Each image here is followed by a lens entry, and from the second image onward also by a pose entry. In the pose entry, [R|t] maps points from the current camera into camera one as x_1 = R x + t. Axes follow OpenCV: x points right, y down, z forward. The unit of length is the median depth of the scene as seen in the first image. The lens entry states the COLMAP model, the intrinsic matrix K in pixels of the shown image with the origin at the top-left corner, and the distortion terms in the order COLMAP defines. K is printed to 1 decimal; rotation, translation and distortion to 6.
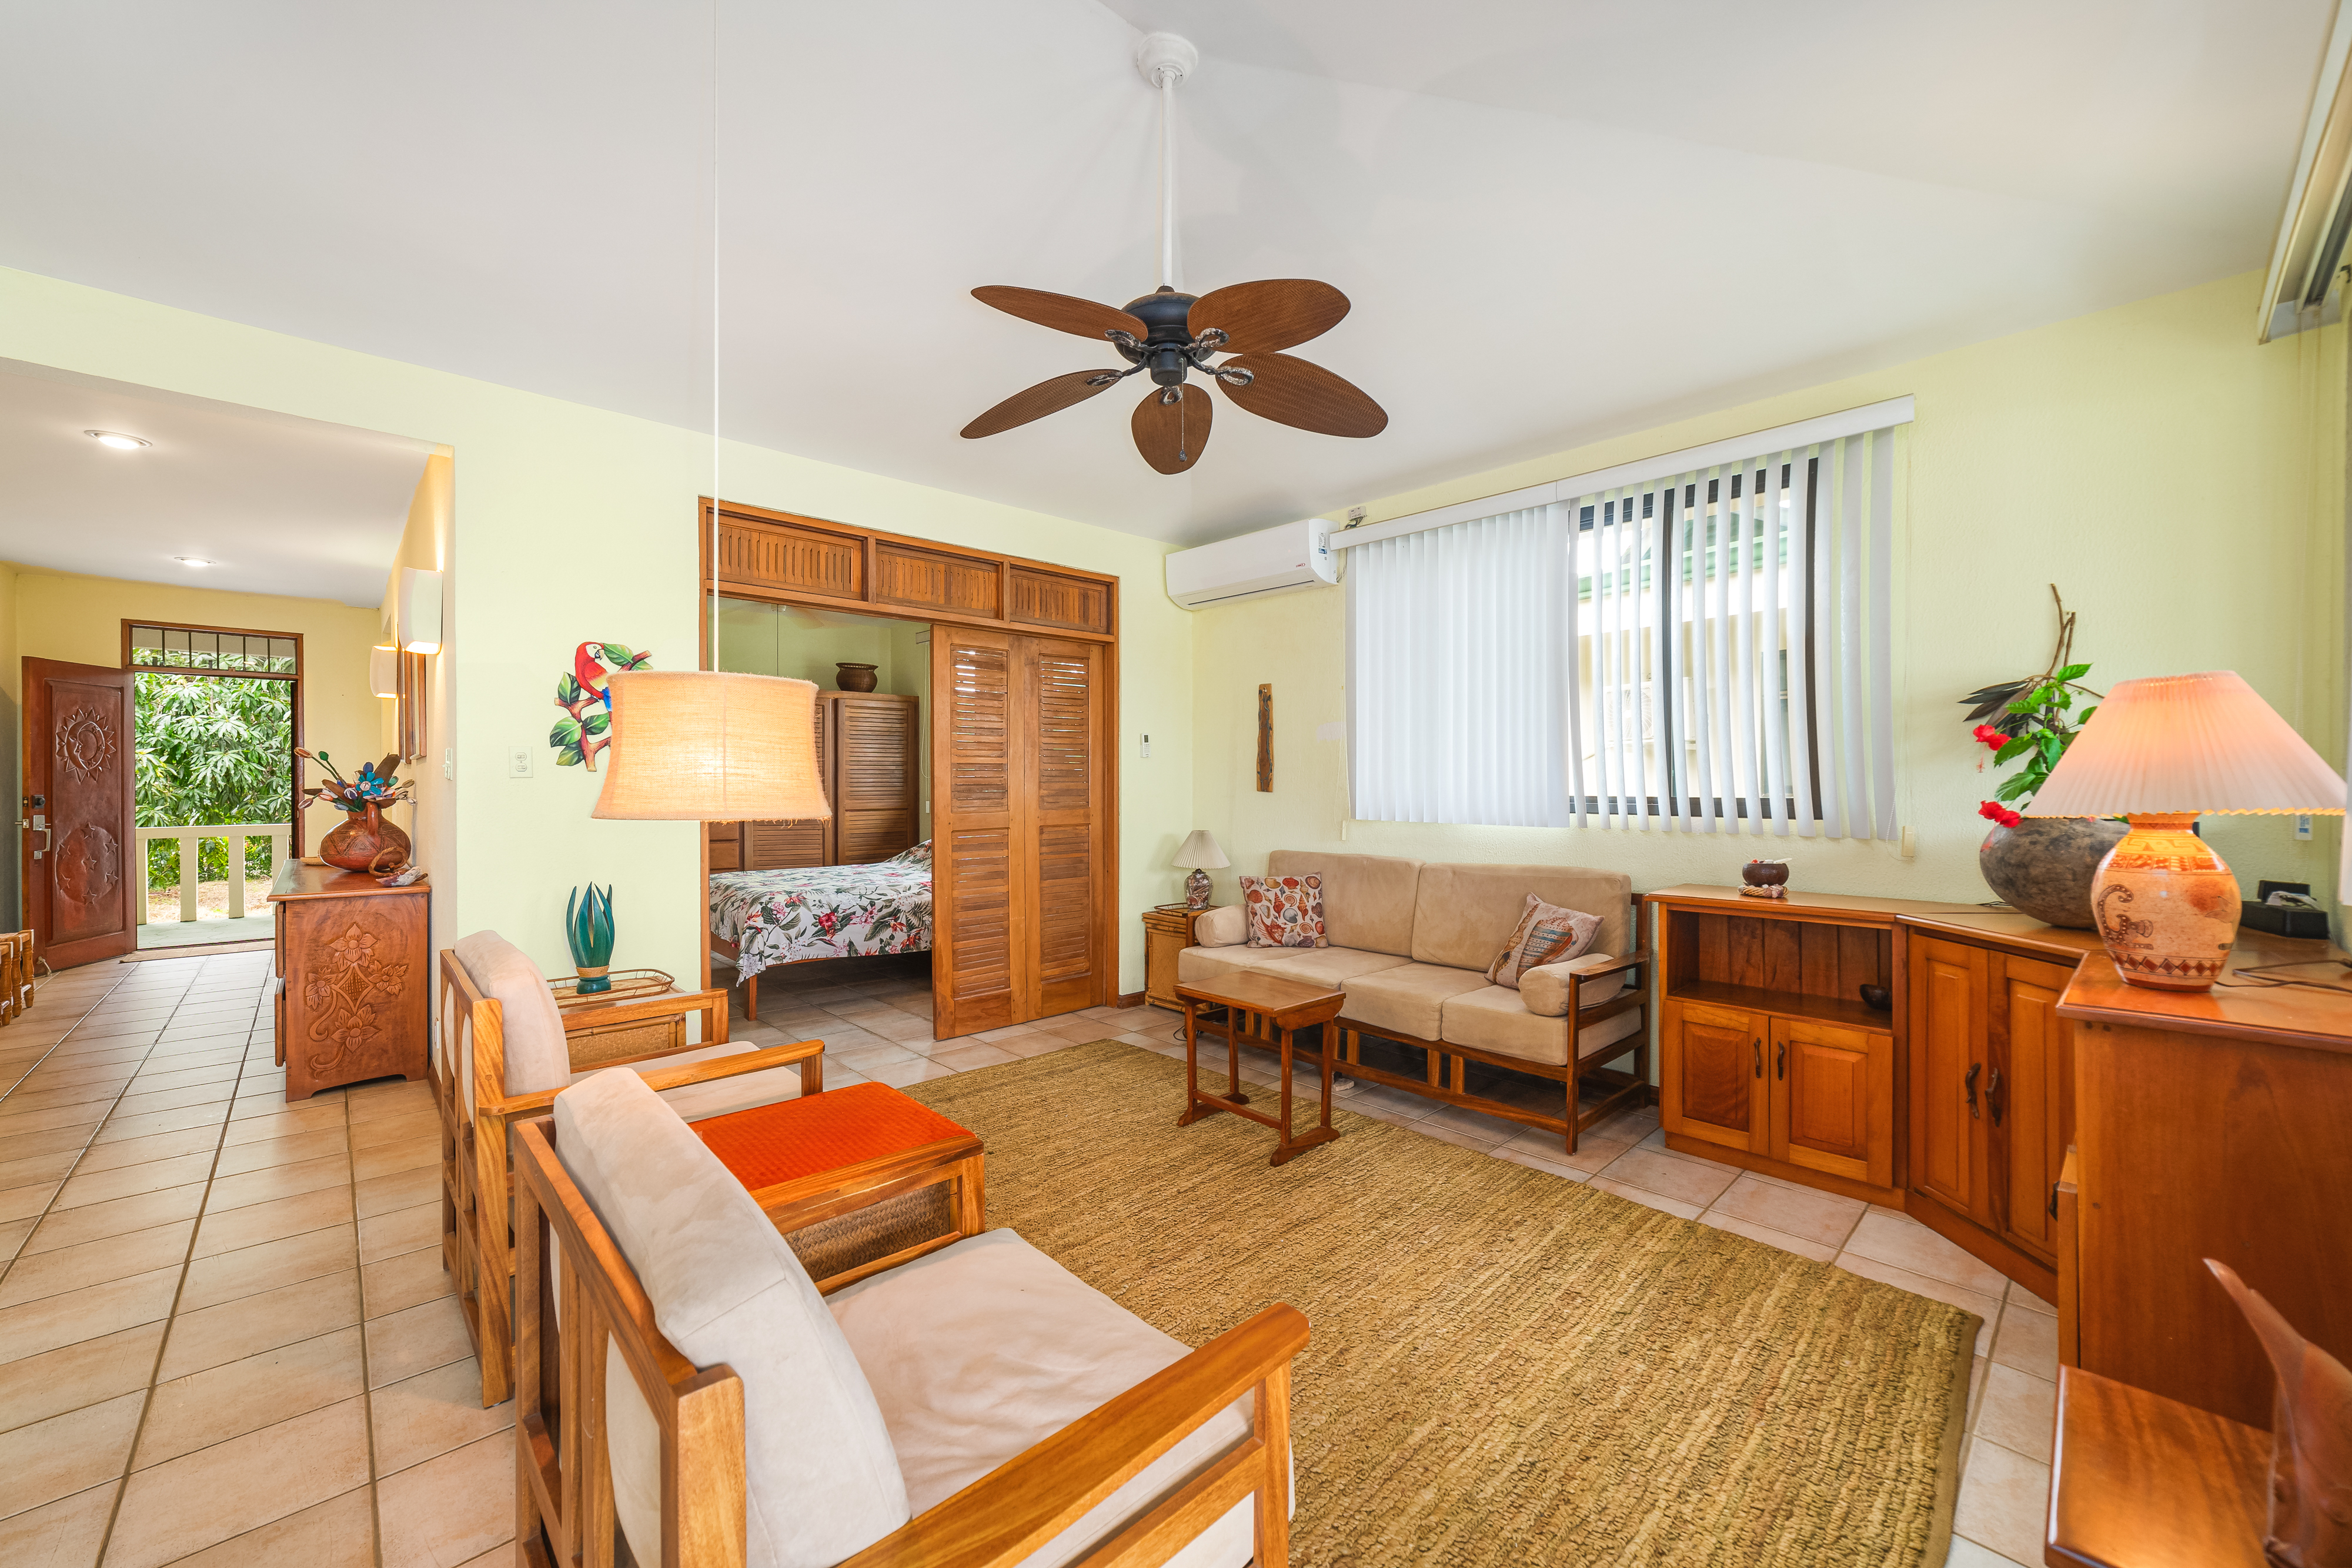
lens RADIAL K [[909.1, 0, 1178.2], [0, 909.1, 787.4], [0, 0, 1]] dist [-0.003938, 0.000567]
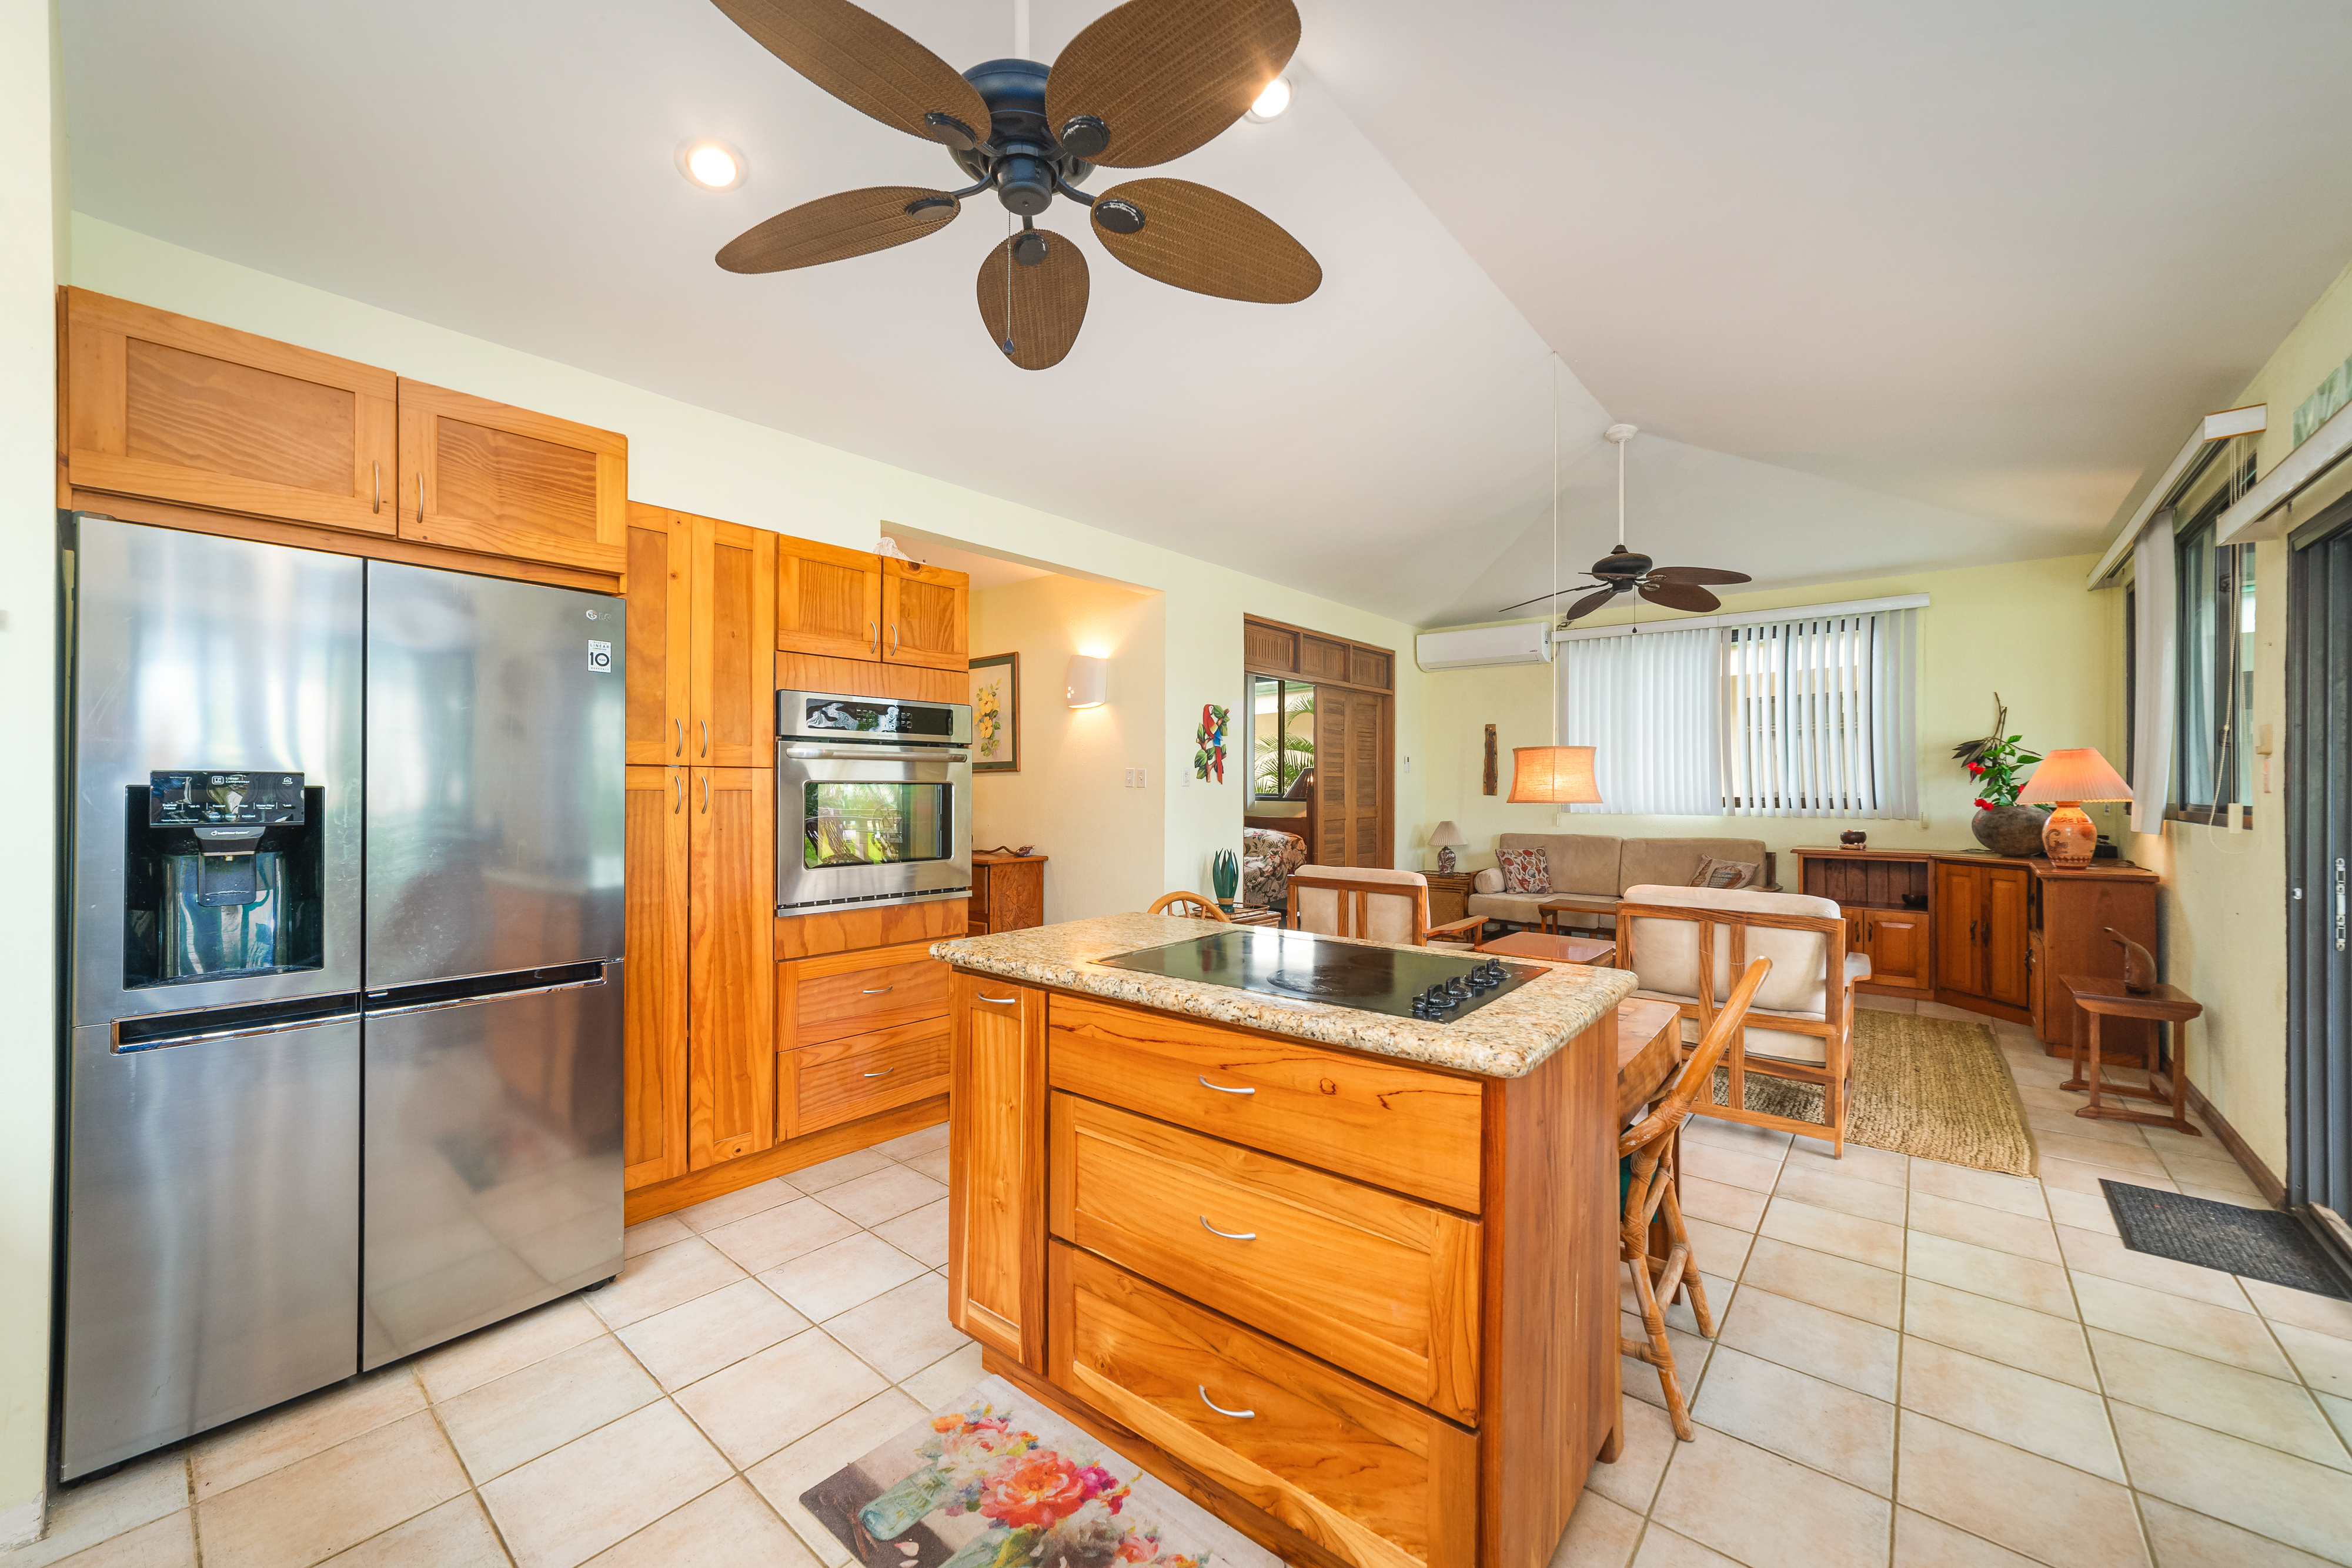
lens RADIAL K [[909.1, 0, 1173.3], [0, 909.1, 783.6], [0, 0, 1]] dist [-0.003938, 0.000567]
pose [[0.992199, 0.001436, 0.124658, -1.005655], [-0.000172, 0.999948, -0.010154, 0.002426], [-0.124666, 0.010053, 0.992148, -0.708807]]
